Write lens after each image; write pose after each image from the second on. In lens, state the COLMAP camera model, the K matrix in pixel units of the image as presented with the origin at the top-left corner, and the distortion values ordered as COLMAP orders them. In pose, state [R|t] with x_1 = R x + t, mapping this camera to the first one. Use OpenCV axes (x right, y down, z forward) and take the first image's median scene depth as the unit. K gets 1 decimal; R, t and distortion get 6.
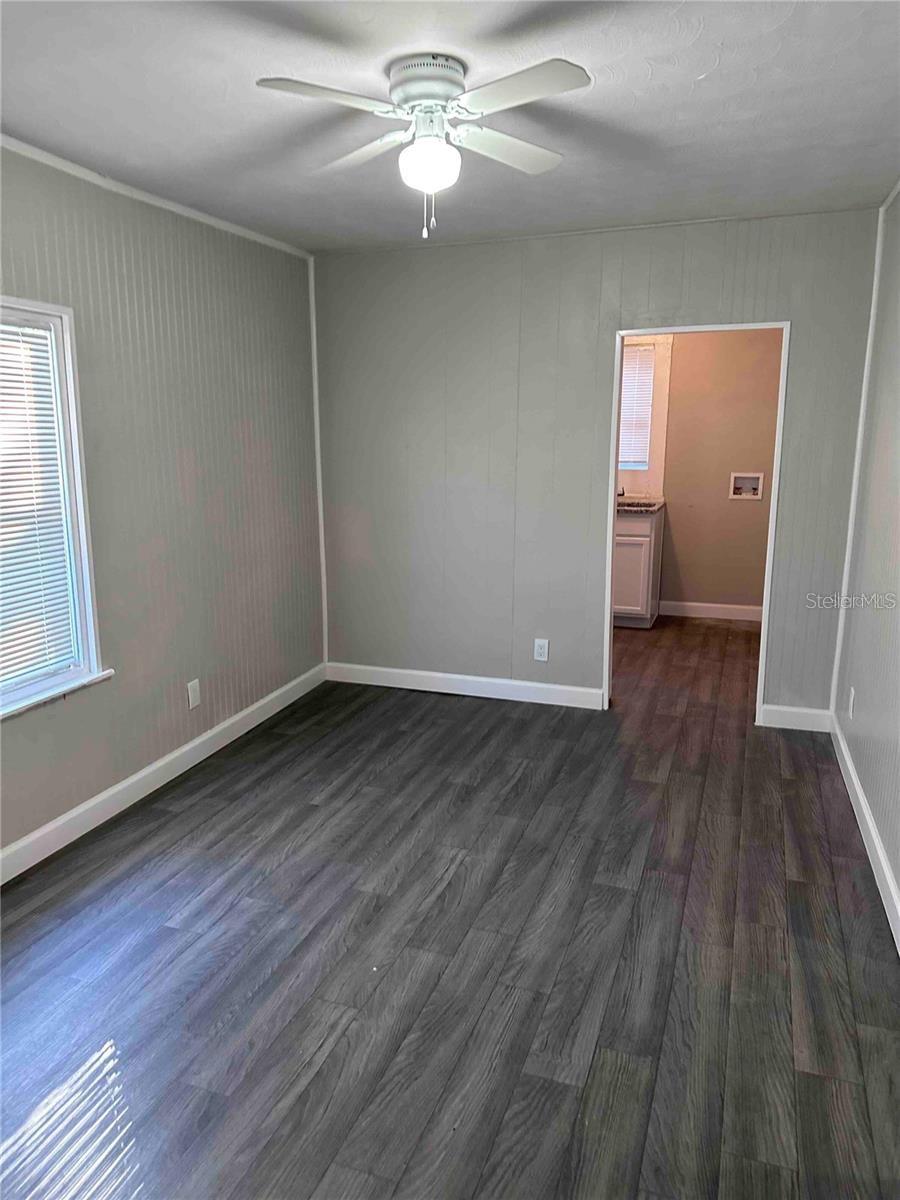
lens RADIAL K [[846.1, 0, 452.1], [0, 846.1, 598.2], [0, 0, 1]] dist [0.027728, -0.024639]
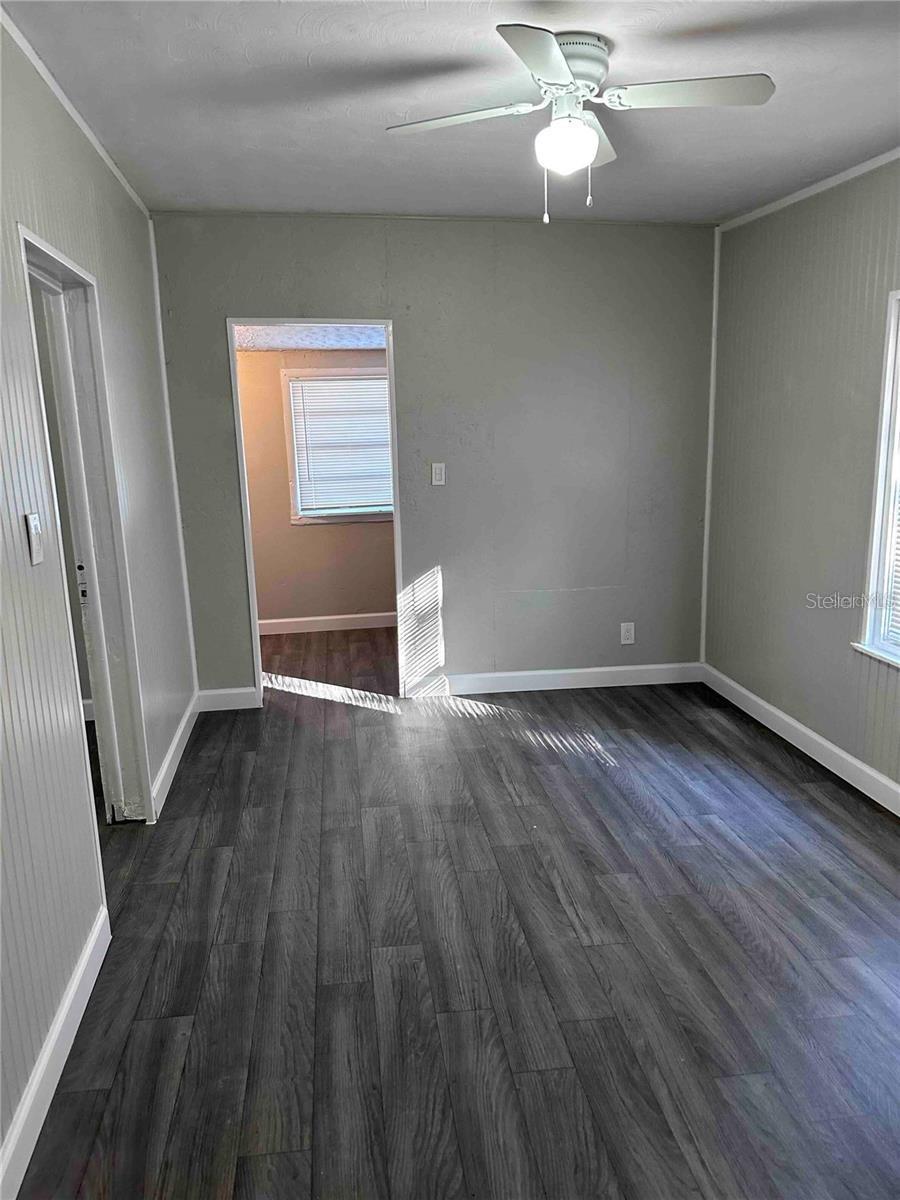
lens RADIAL K [[846.1, 0, 460.6], [0, 846.1, 593.7], [0, 0, 1]] dist [0.027728, -0.024639]
pose [[-0.879420, 0.111396, -0.462829, 0.508700], [-0.077500, 0.925764, 0.370075, -0.333241], [0.469695, 0.361321, -0.805502, 1.639156]]
